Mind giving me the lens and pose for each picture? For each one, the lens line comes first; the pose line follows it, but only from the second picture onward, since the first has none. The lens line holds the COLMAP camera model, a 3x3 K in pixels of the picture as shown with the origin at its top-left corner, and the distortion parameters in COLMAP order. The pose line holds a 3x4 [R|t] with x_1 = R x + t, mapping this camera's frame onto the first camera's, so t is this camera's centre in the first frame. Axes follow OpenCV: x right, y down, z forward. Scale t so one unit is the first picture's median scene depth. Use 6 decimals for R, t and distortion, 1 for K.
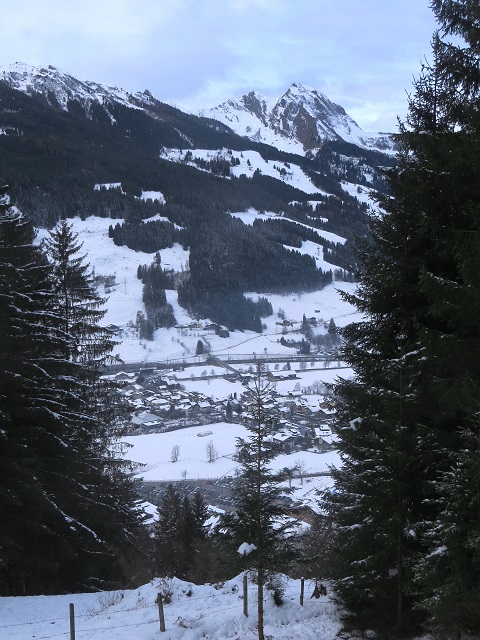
lens RADIAL K [[655.6, 0, 241.2], [0, 655.6, 321.3], [0, 0, 1]] dist [-0.032475, 0.000000]
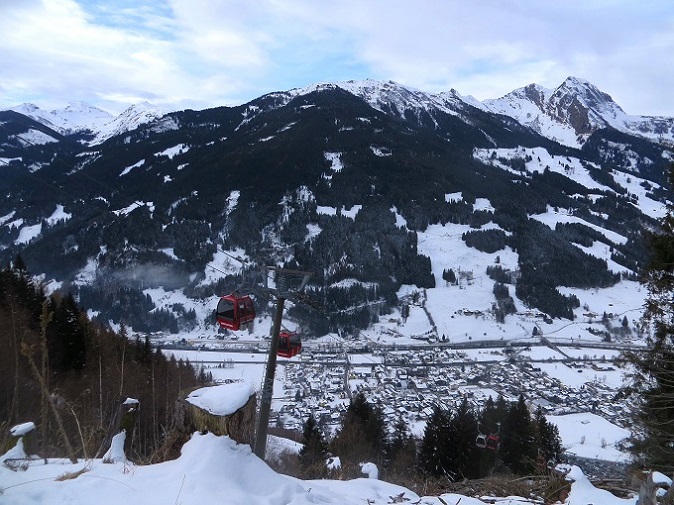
lens RADIAL K [[504.8, 0, 337.5], [0, 504.8, 250.3], [0, 0, 1]] dist [-0.016374, -0.002766]
pose [[0.953336, 0.063006, -0.295263, -0.059456], [-0.055710, 0.997899, 0.033066, -0.058364], [0.296726, -0.015074, 0.954844, -0.104931]]
